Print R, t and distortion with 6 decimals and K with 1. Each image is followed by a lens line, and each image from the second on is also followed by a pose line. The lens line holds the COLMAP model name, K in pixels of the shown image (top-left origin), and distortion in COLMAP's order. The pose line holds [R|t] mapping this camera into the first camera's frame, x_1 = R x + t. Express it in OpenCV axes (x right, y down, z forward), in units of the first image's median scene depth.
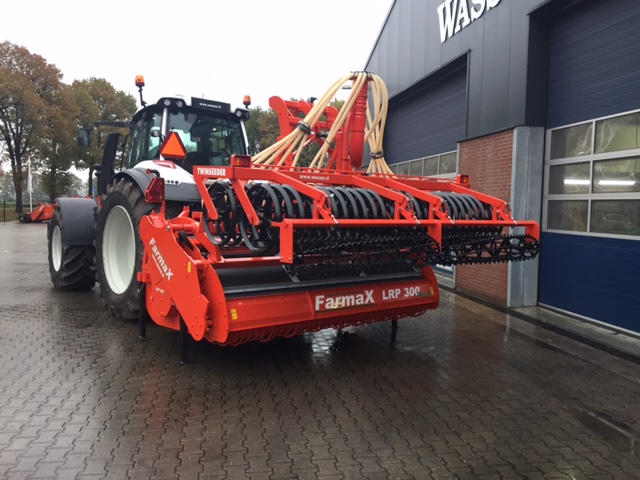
lens RADIAL K [[547.6, 0, 321.6], [0, 547.6, 236.1], [0, 0, 1]] dist [0.070957, -0.056946]
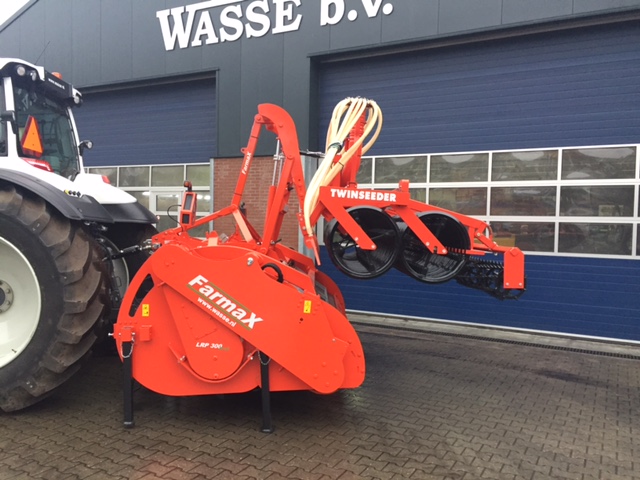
lens RADIAL K [[547.6, 0, 318.2], [0, 547.6, 237.5], [0, 0, 1]] dist [0.070957, -0.056946]
pose [[0.633646, -0.025293, 0.773210, -0.610399], [0.033134, 0.999436, 0.005539, -0.036629], [-0.772914, 0.022109, 0.634126, 0.326945]]
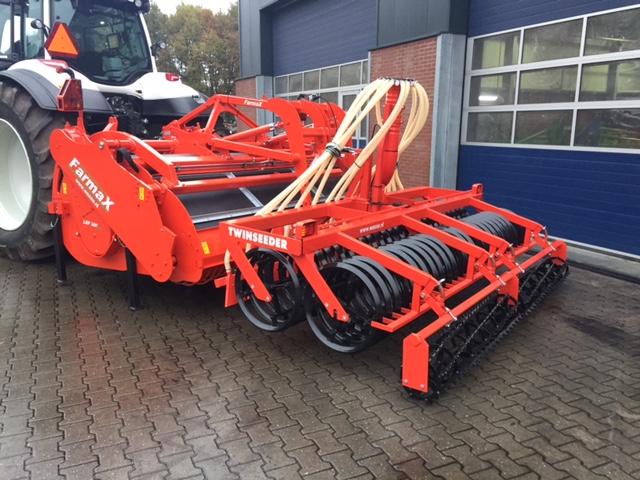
lens RADIAL K [[547.6, 0, 320.9], [0, 547.6, 238.6], [0, 0, 1]] dist [0.070957, -0.056946]
pose [[0.965098, -0.059927, 0.254941, -0.139336], [0.020842, 0.987955, 0.153333, 0.002233], [-0.261059, -0.142668, 0.954722, 0.106880]]
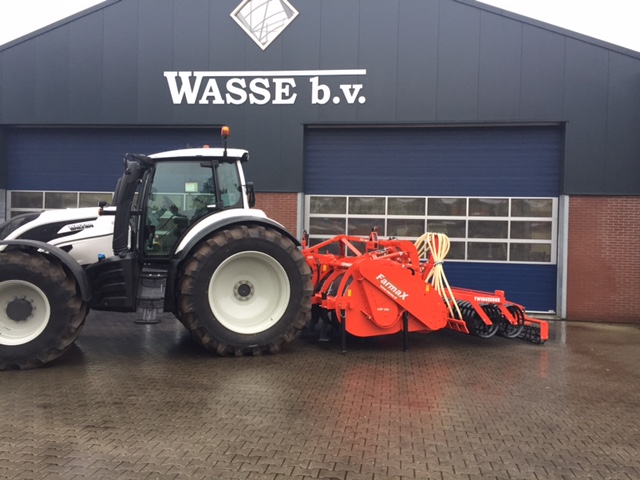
lens RADIAL K [[547.6, 0, 318.7], [0, 547.6, 240.2], [0, 0, 1]] dist [0.070957, -0.056946]
pose [[0.320961, -0.017868, 0.946924, -1.374134], [0.036881, 0.999299, 0.006355, -0.080634], [-0.946374, 0.032883, 0.321395, 0.542930]]
